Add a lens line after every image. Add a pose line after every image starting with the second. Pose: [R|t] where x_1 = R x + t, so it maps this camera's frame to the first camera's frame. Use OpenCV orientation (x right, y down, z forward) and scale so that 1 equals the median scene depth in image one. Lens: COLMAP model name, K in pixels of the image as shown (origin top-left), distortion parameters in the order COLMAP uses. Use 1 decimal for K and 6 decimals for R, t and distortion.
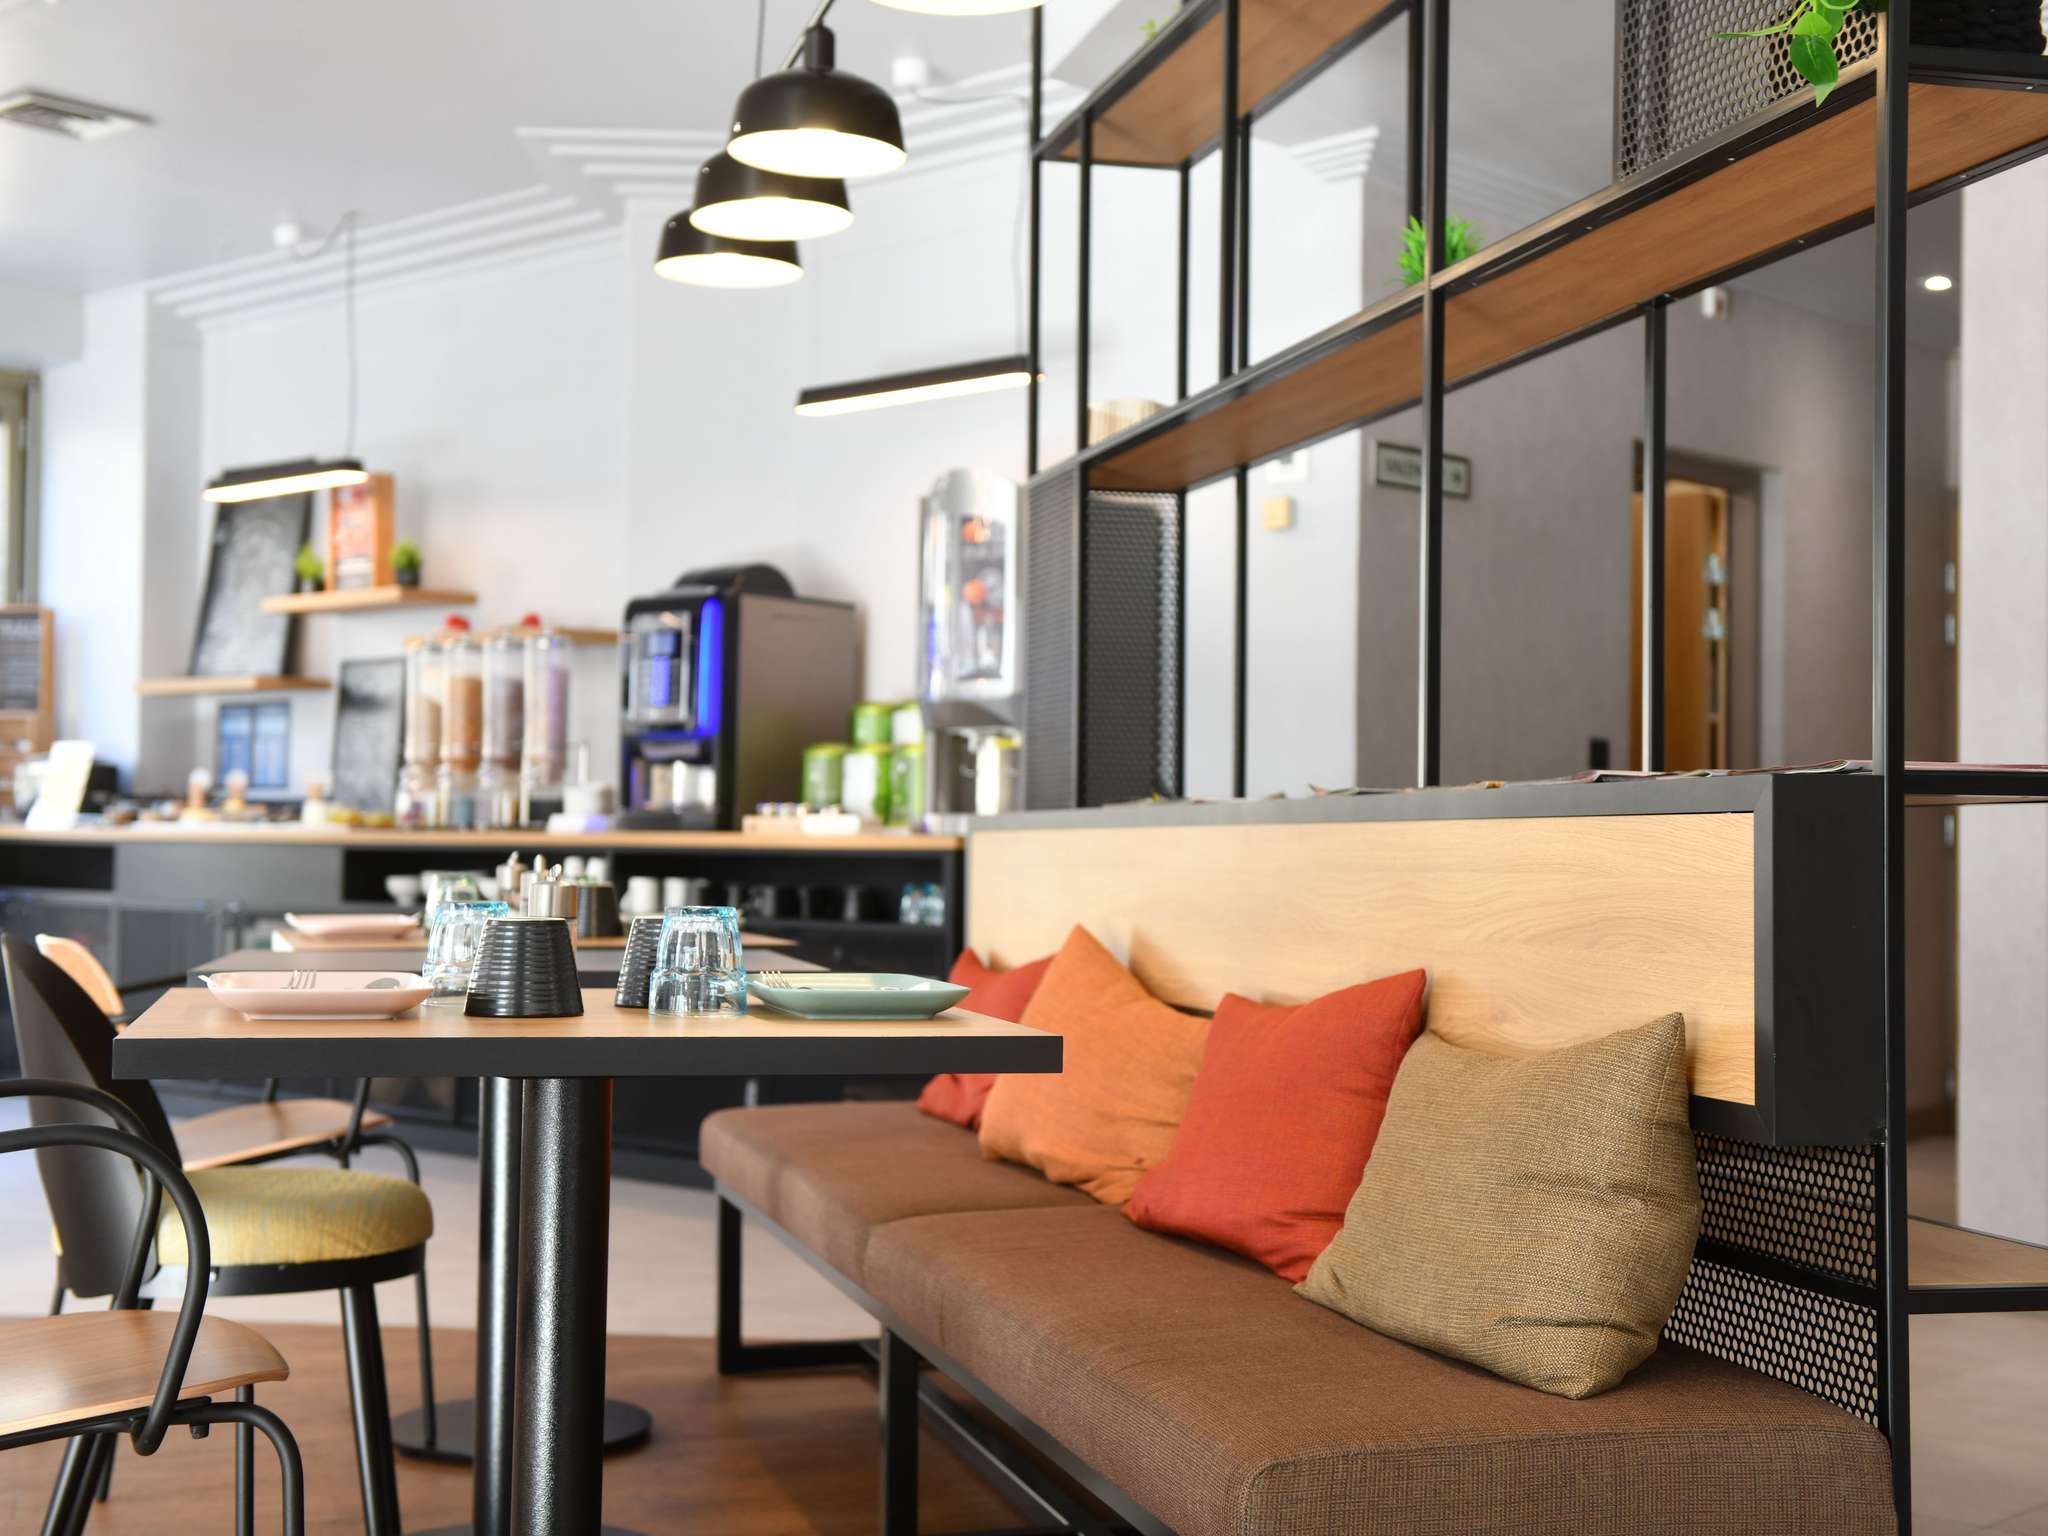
lens RADIAL K [[2660.4, 0, 1024.0], [0, 2660.4, 768.0], [0, 0, 1]] dist [0.073569, -0.042173]
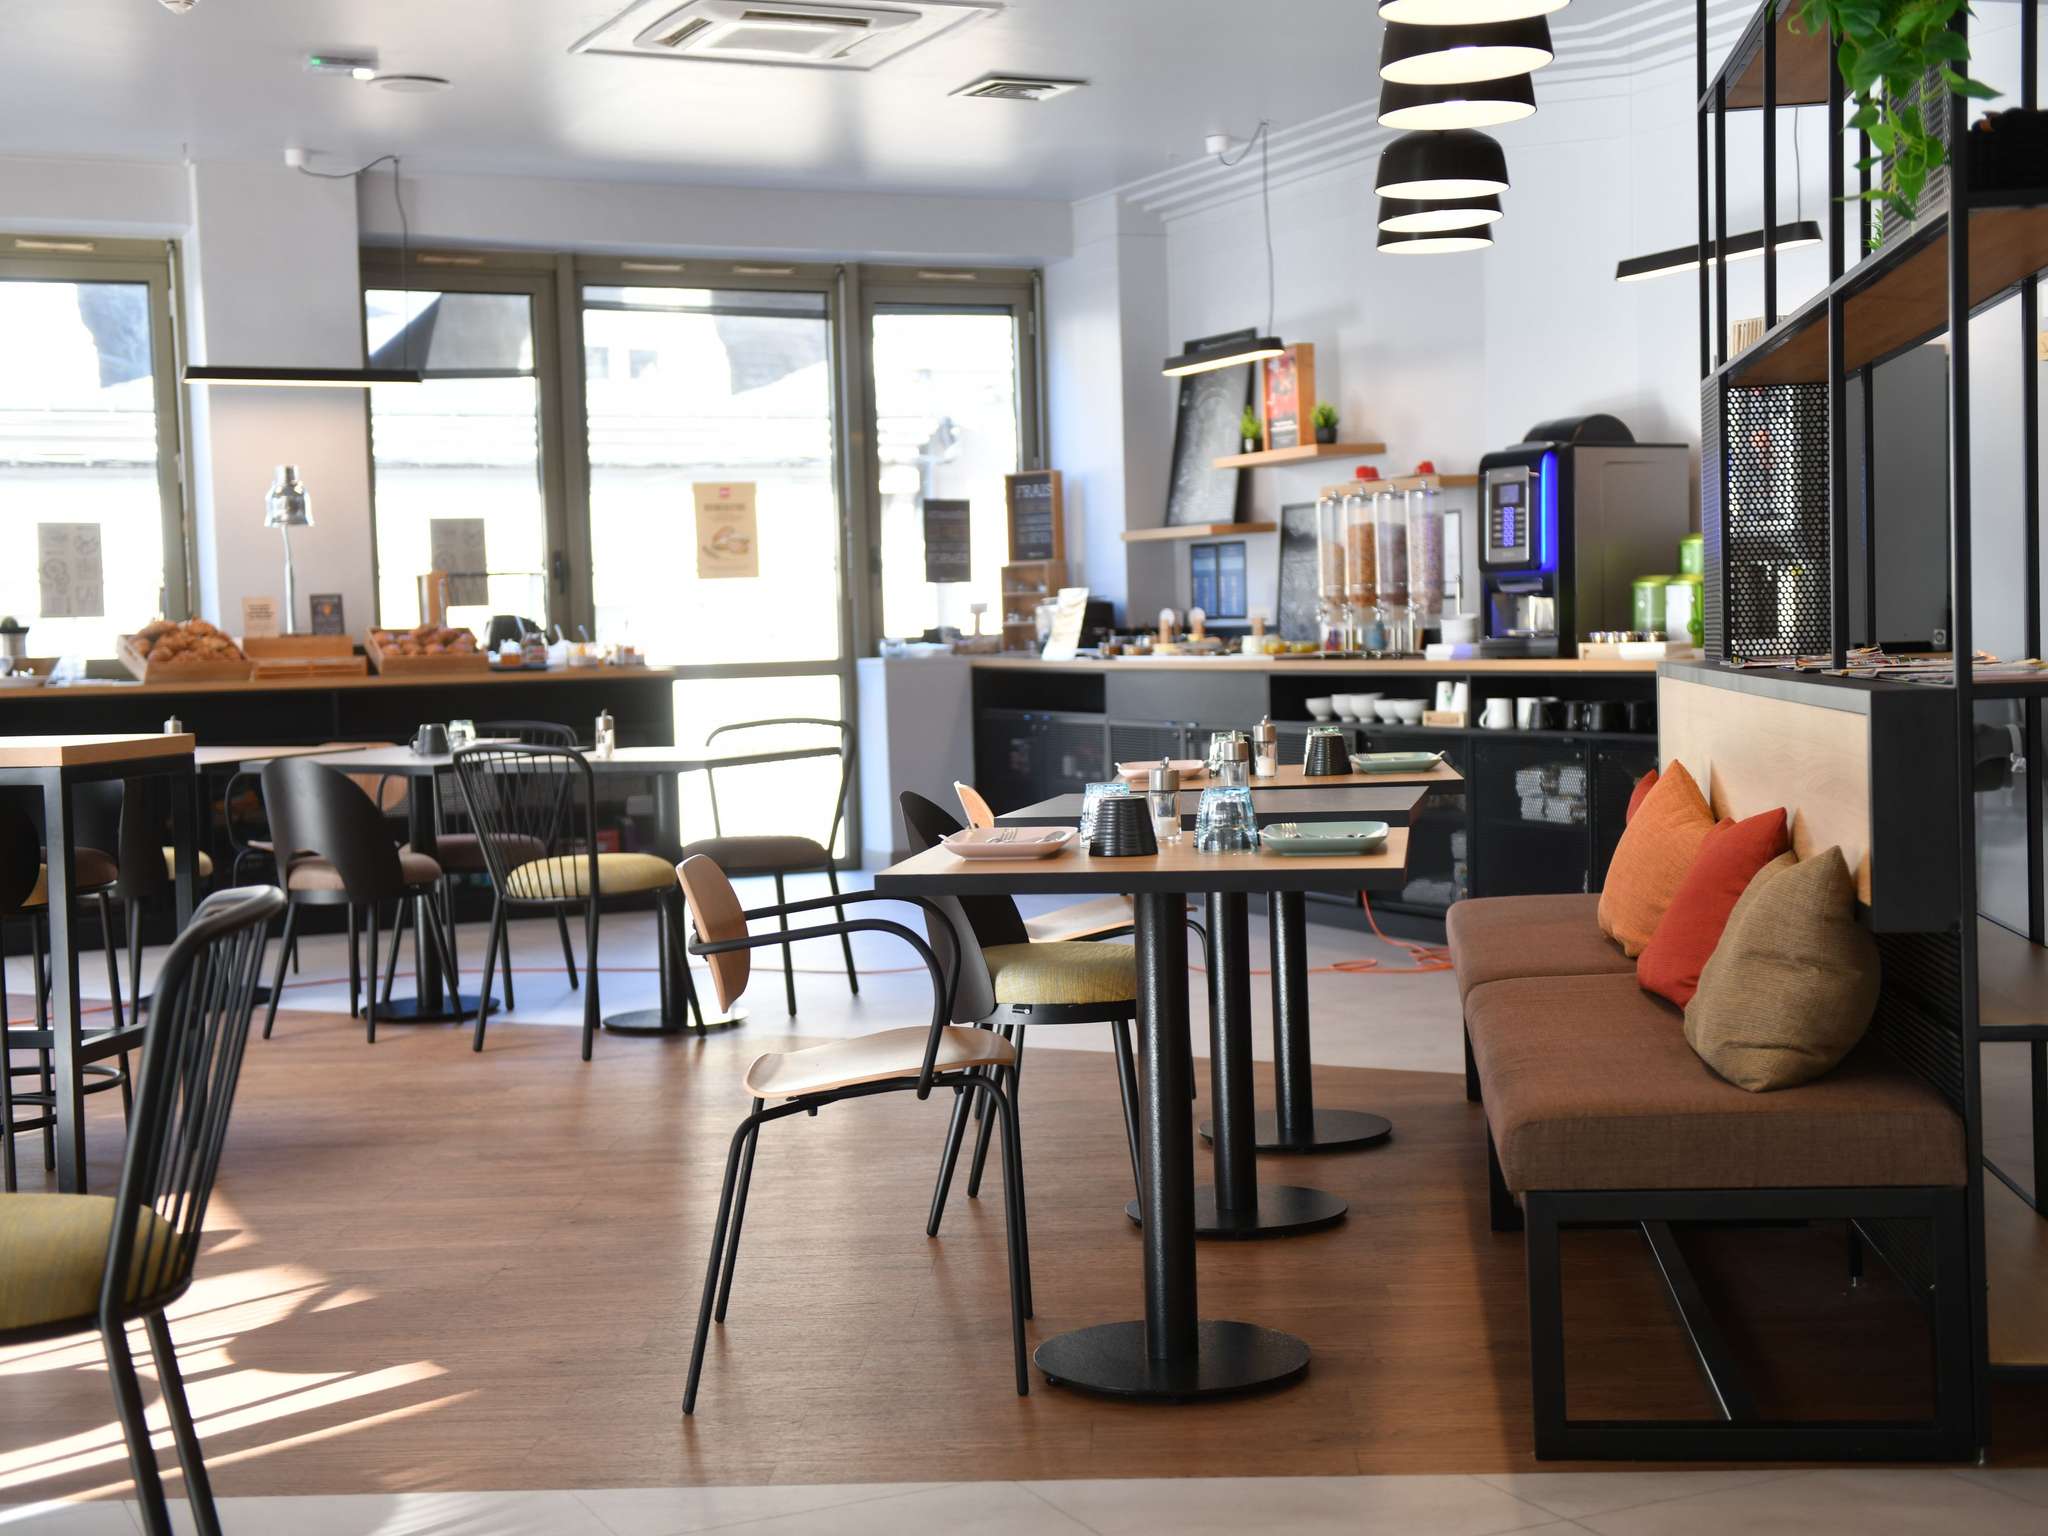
lens RADIAL K [[2716.4, 0, 1024.0], [0, 2716.4, 768.0], [0, 0, 1]] dist [0.006886, 0.036283]
pose [[0.922100, -0.021540, -0.386351, 0.111618], [0.054292, 0.995775, 0.074060, -0.024615], [0.383123, -0.089267, 0.919374, -0.158491]]
